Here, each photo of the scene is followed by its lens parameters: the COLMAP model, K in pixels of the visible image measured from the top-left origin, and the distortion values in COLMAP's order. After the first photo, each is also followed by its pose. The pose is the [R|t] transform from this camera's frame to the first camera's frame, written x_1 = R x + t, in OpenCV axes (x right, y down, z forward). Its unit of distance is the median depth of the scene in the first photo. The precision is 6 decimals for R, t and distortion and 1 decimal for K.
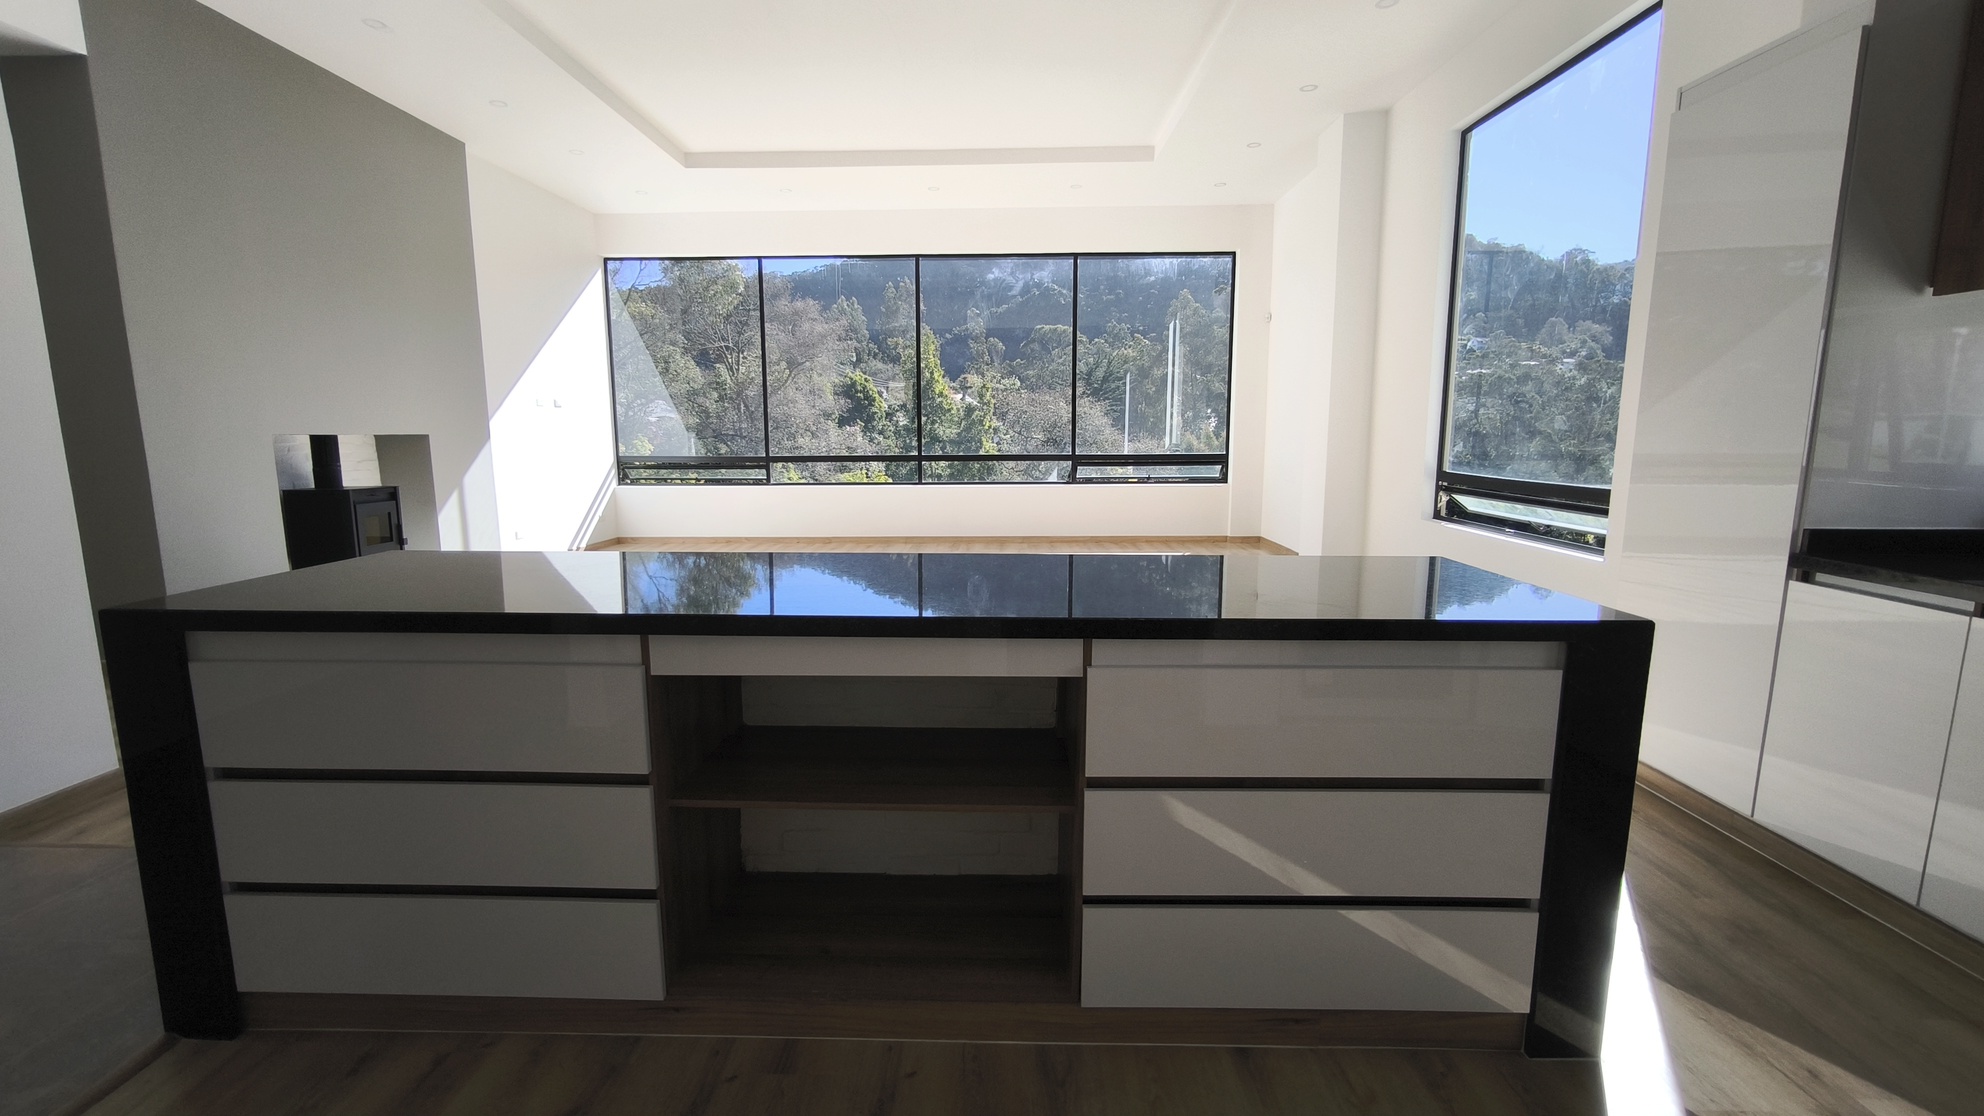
lens RADIAL K [[851.5, 0, 991.9], [0, 851.5, 558.0], [0, 0, 1]] dist [-0.009563, 0.005445]
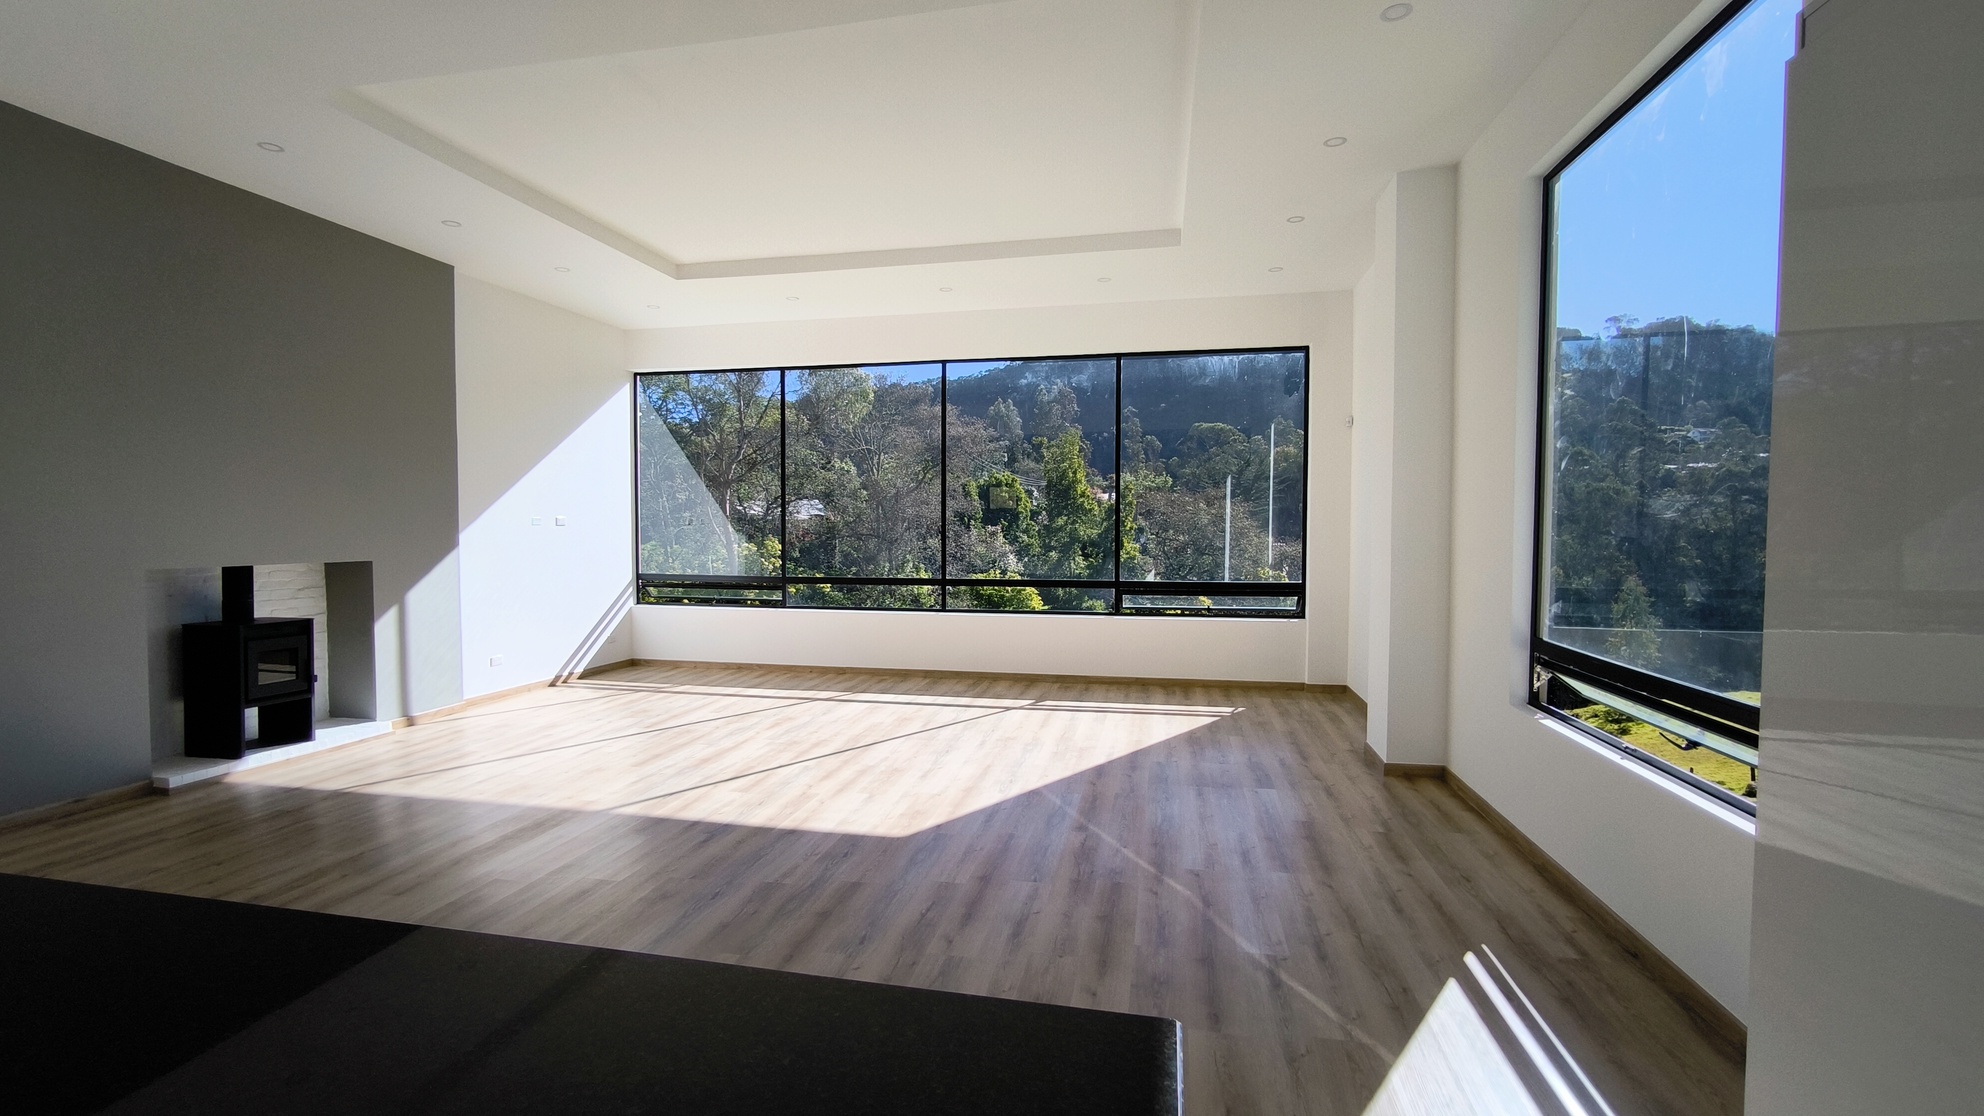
lens RADIAL K [[851.5, 0, 993.9], [0, 851.5, 561.5], [0, 0, 1]] dist [-0.009563, 0.005445]
pose [[0.982993, 0.012707, -0.183203, 0.134438], [-0.032324, 0.994000, -0.104497, -0.048332], [0.180776, 0.108642, 0.977506, 0.139127]]
